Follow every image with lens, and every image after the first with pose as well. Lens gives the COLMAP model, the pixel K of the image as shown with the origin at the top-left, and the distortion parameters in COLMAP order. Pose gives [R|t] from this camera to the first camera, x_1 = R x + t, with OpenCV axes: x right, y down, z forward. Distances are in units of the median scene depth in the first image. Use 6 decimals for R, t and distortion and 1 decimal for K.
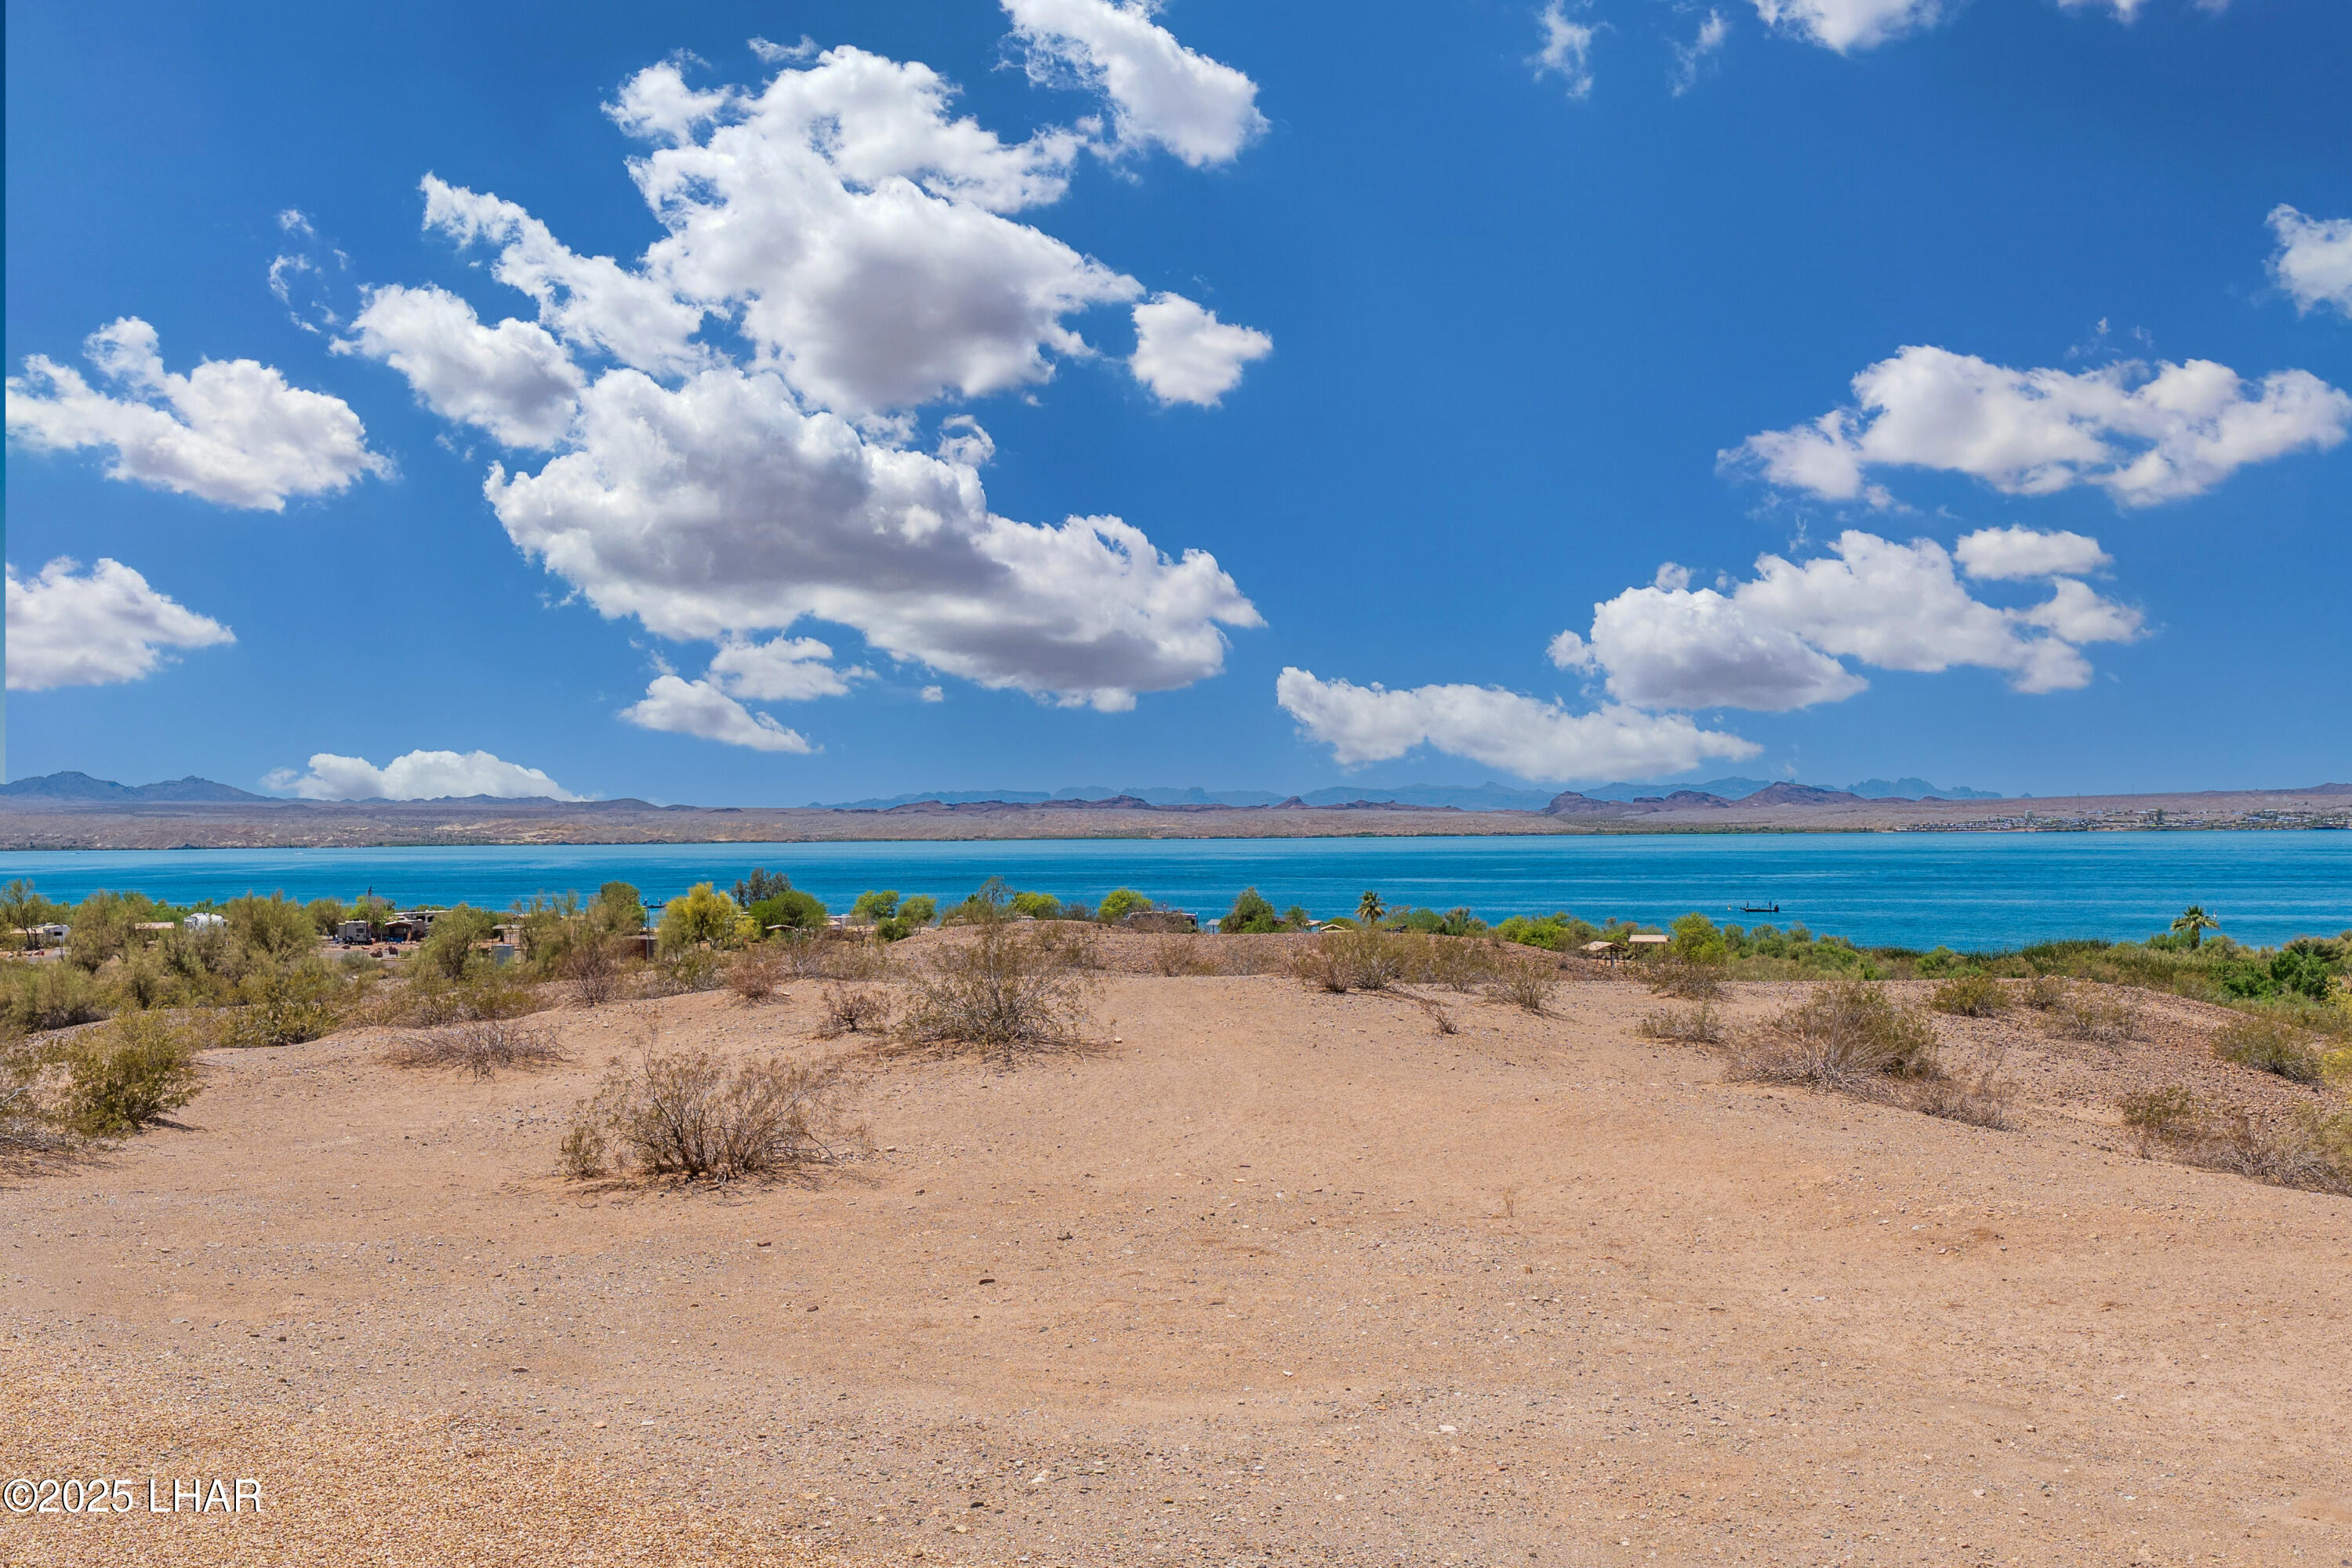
lens RADIAL K [[2347.5, 0, 1183.6], [0, 2347.5, 819.8], [0, 0, 1]] dist [-0.014005, 0.000000]
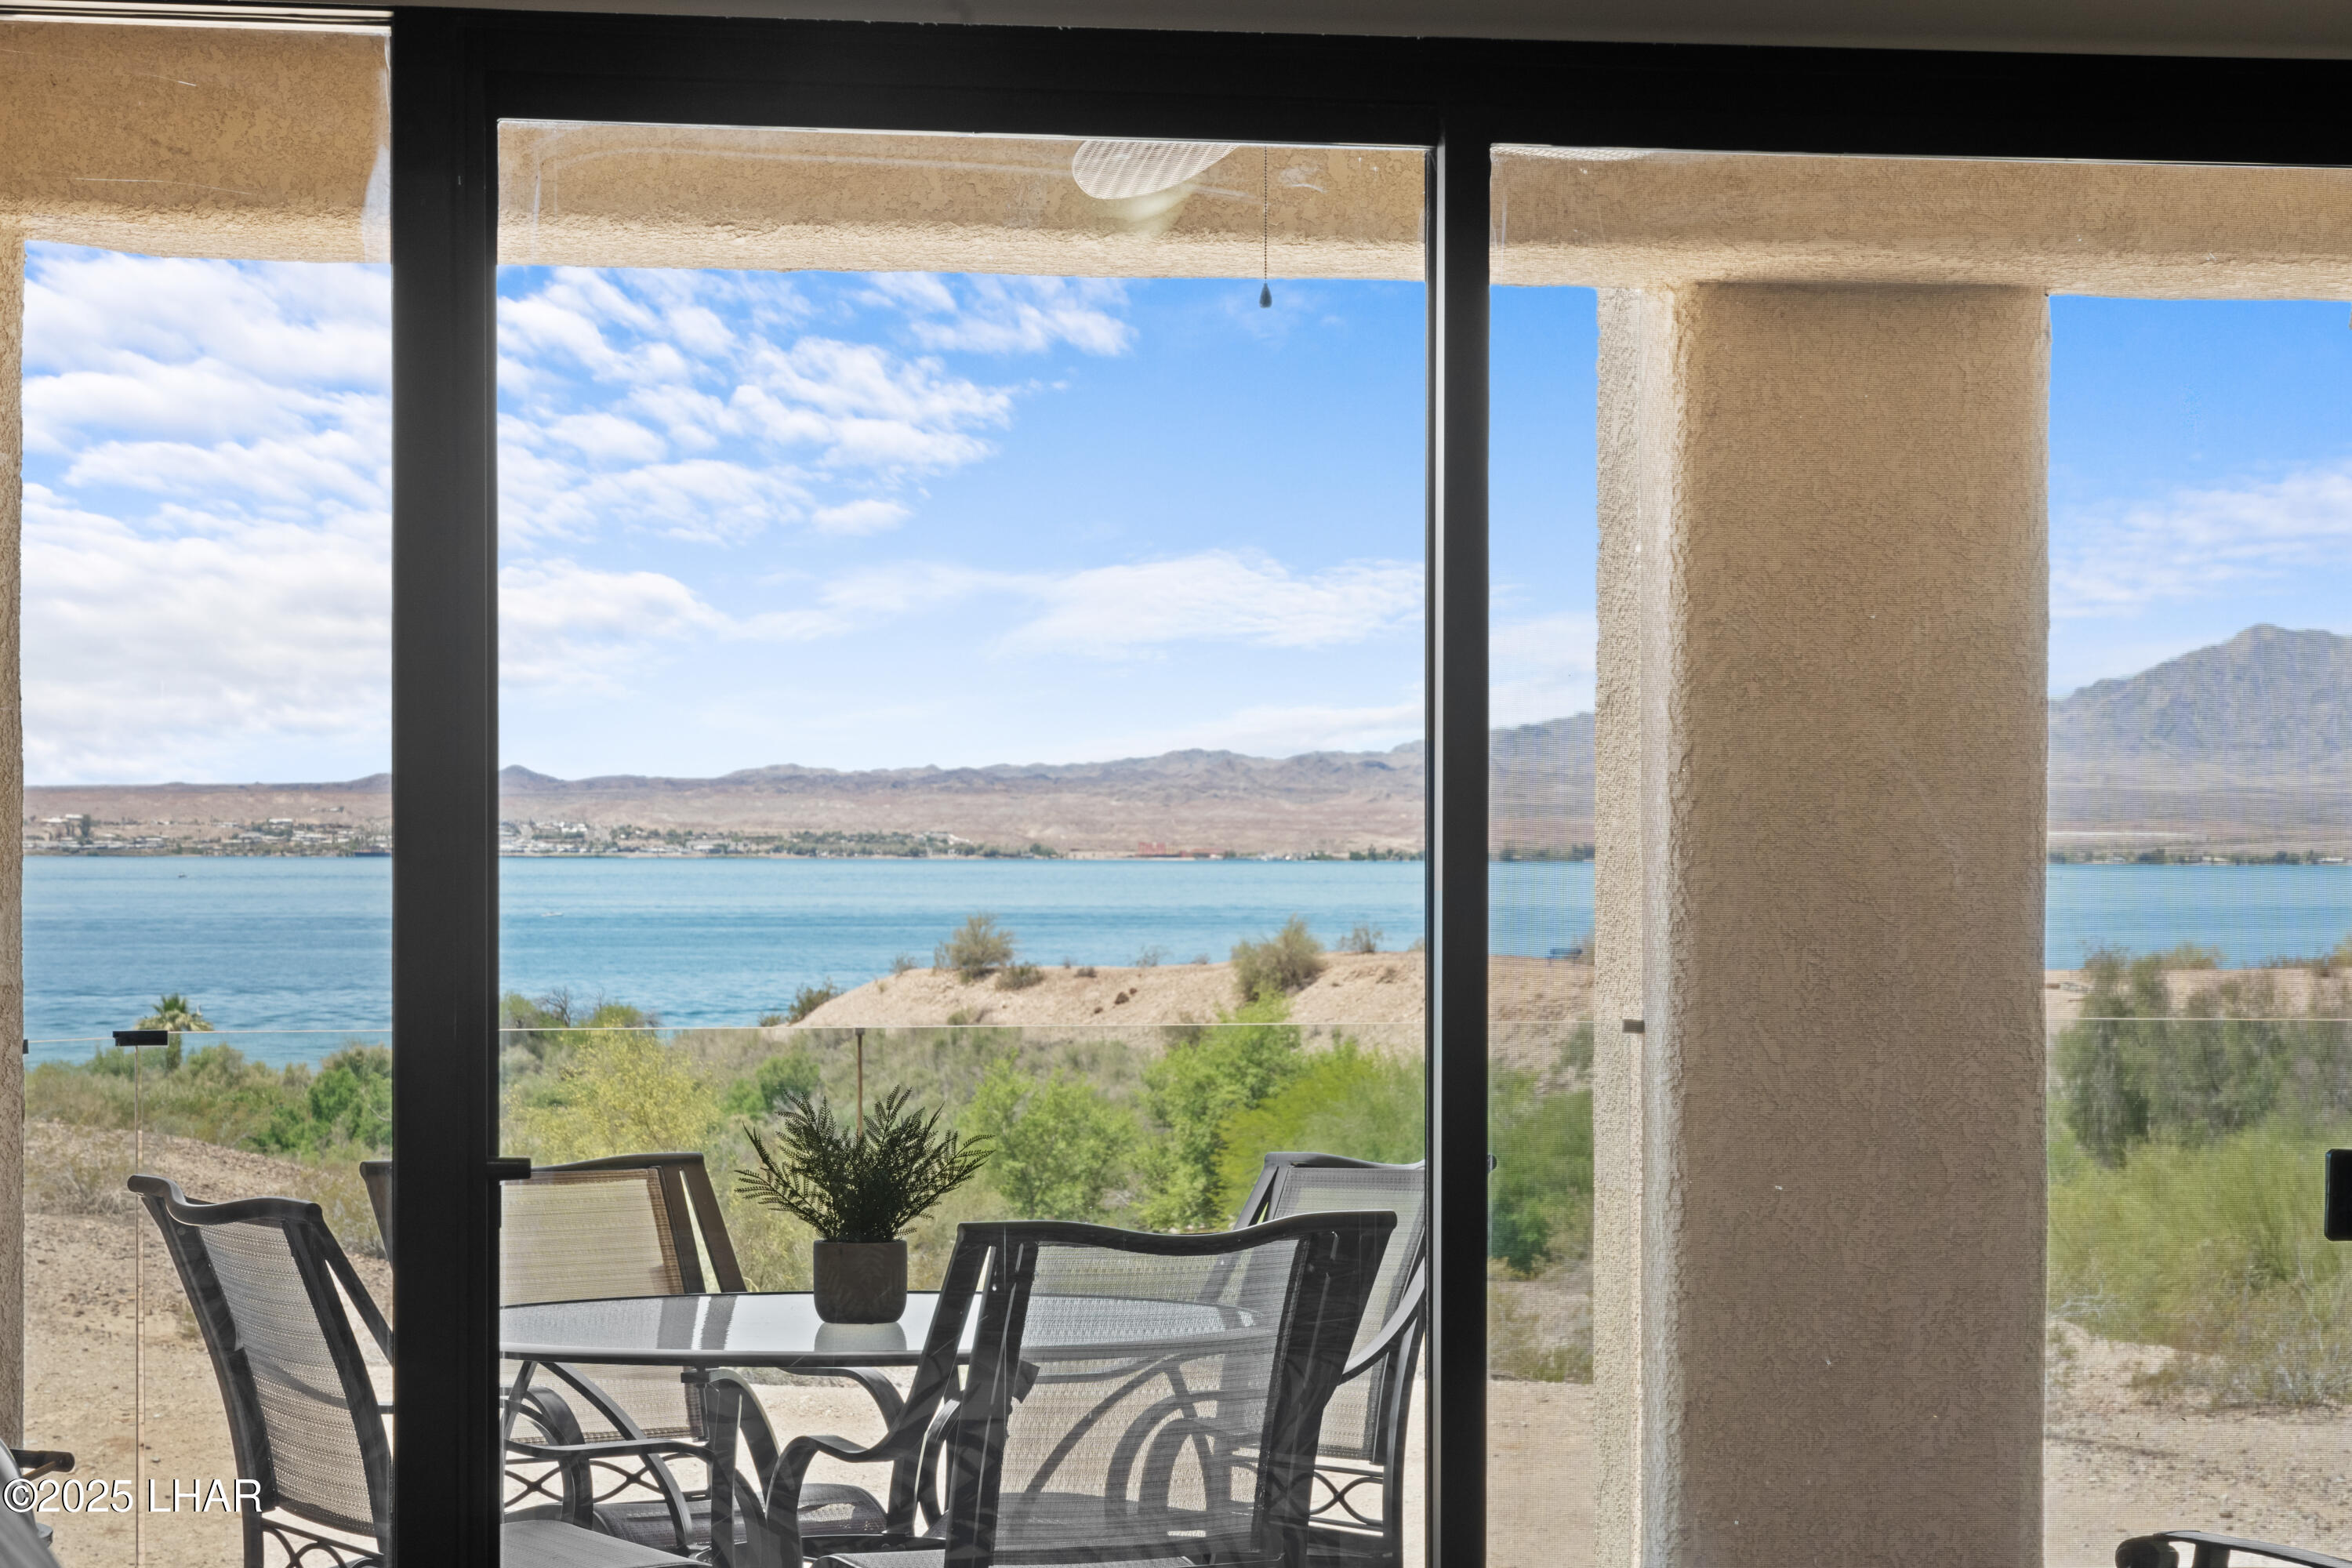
lens RADIAL K [[4796.2, 0, 1152.0], [0, 4796.2, 857.6], [0, 0, 1]] dist [0.066204, 0.000000]
pose [[0.813493, 0.009636, 0.581495, -0.086041], [-0.013370, 0.999908, 0.002134, -0.001847], [-0.581421, -0.009511, 0.813547, -0.120743]]
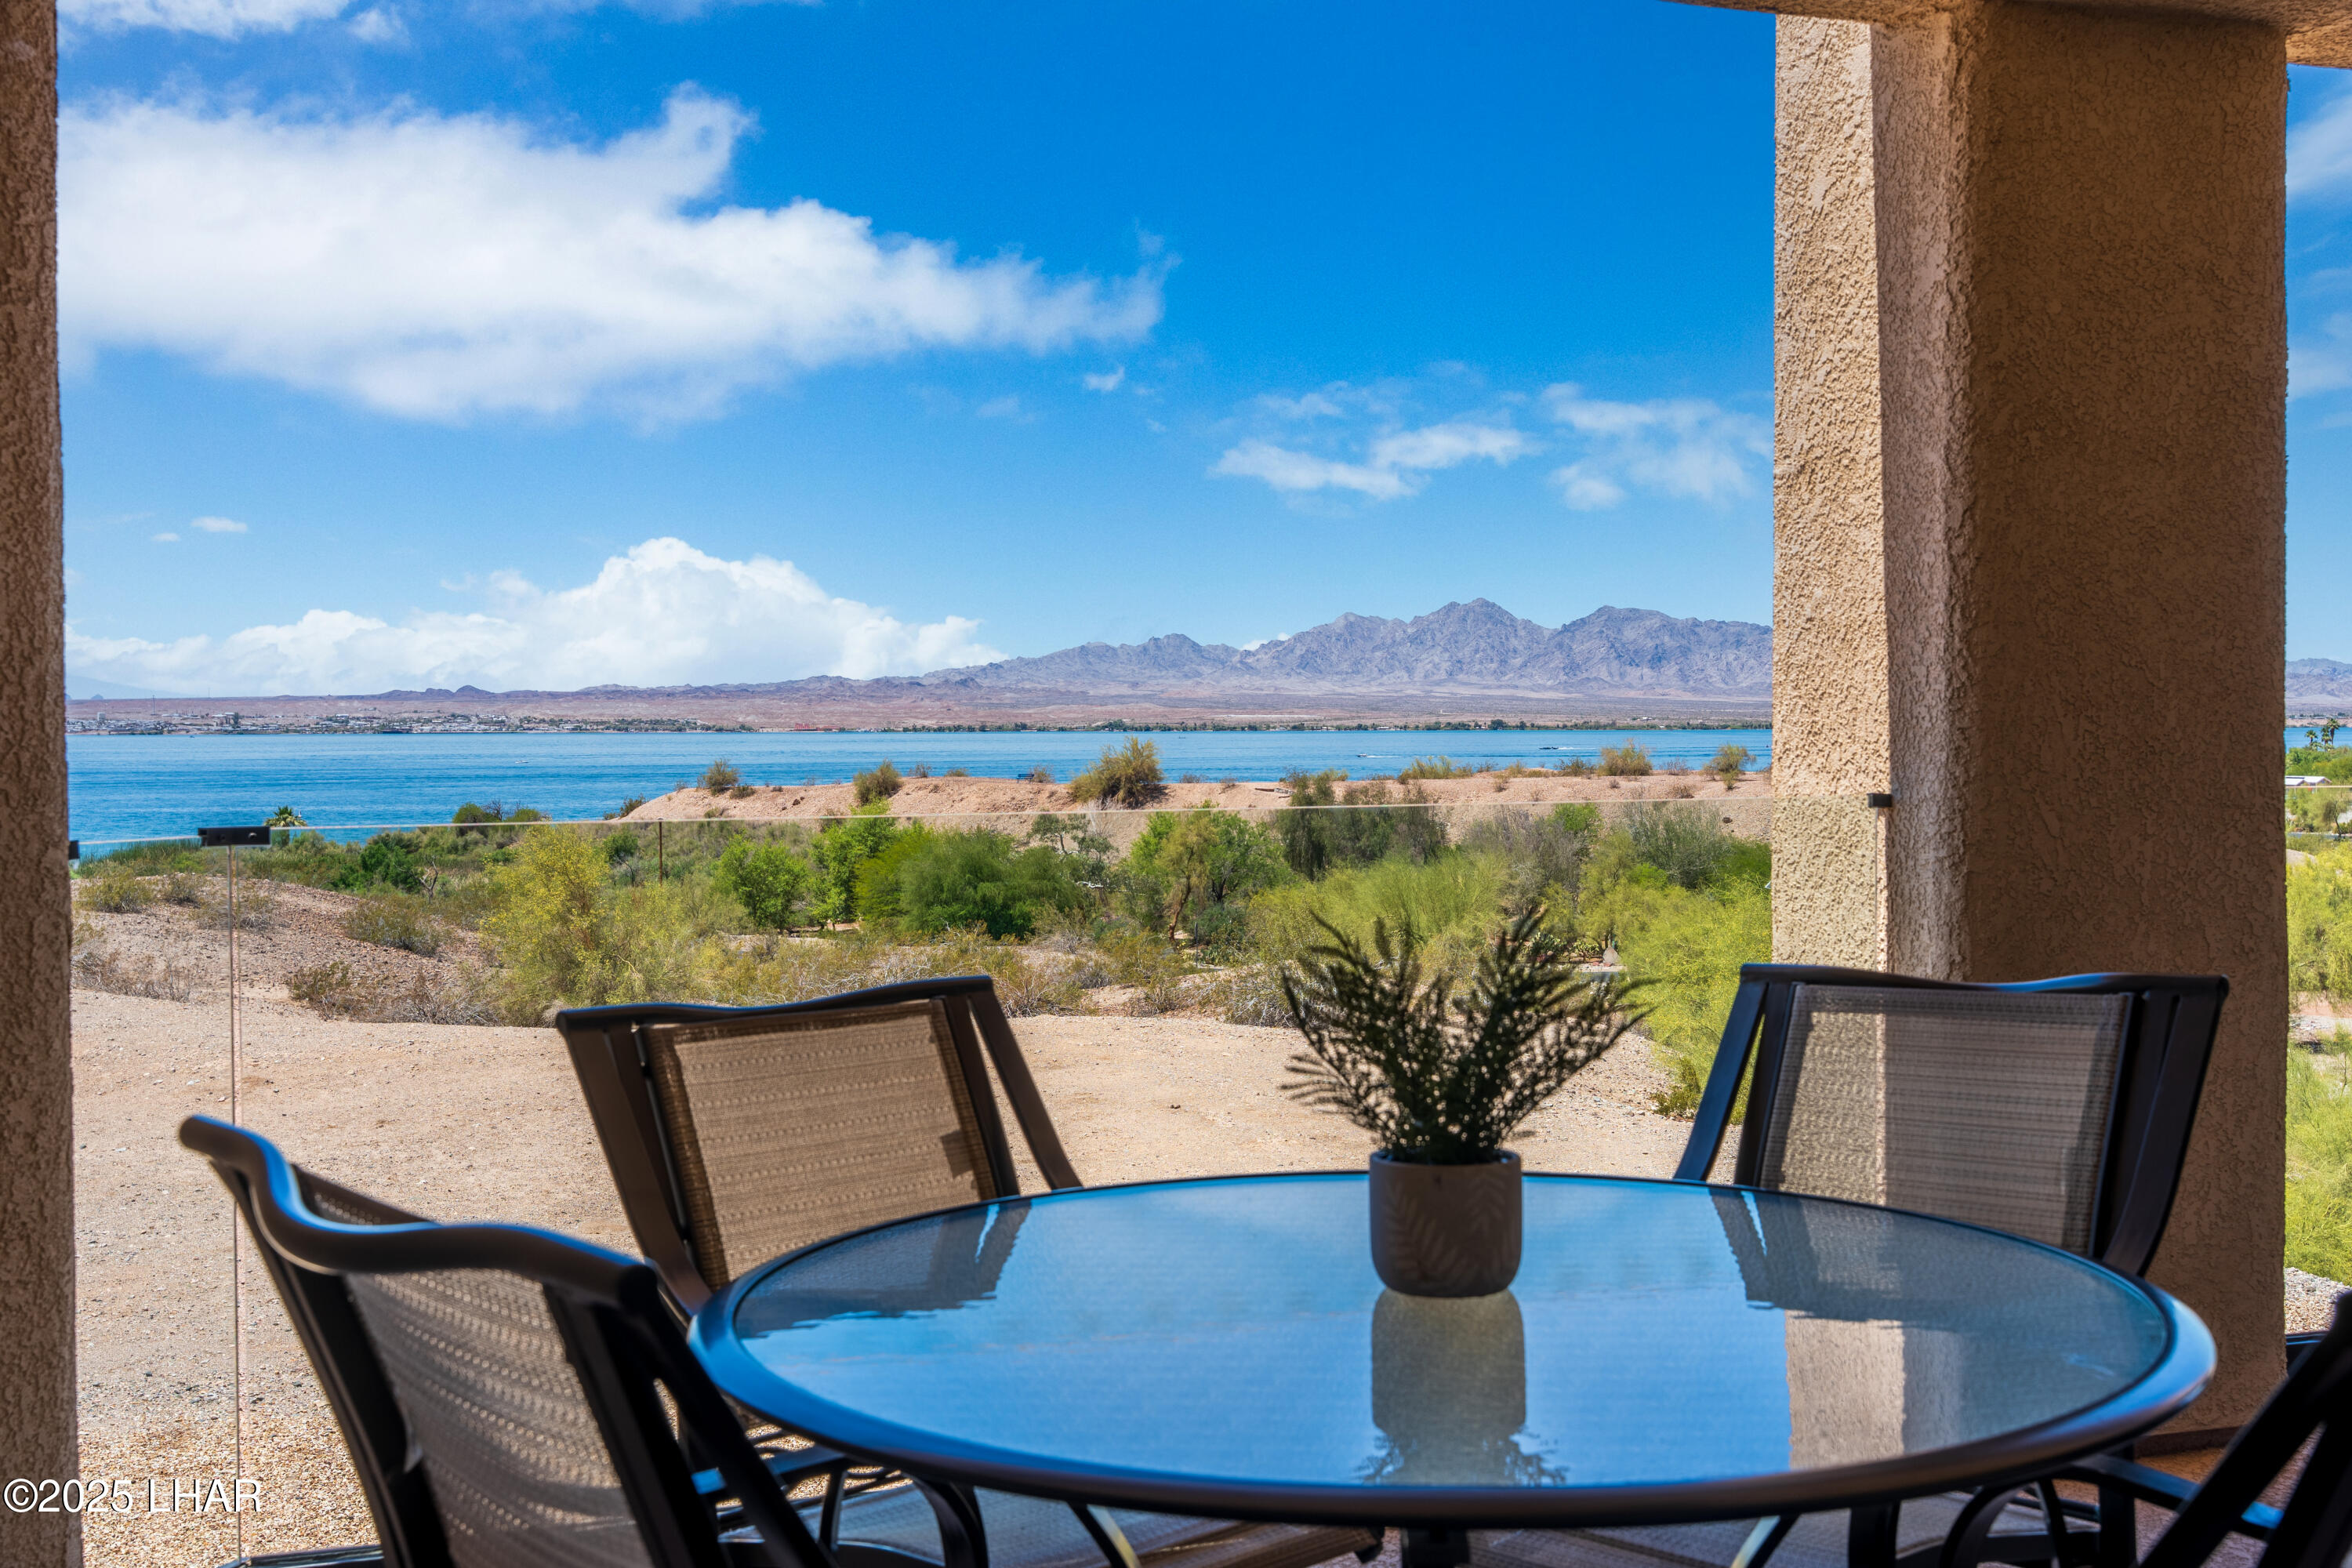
lens RADIAL K [[2348.8, 0, 1160.2], [0, 2348.8, 761.0], [0, 0, 1]] dist [0.011017, 0.000000]
pose [[0.713500, -0.004717, 0.700640, -0.049868], [-0.006237, 0.999895, 0.013083, 0.001685], [-0.700628, -0.013704, 0.713395, -0.040272]]
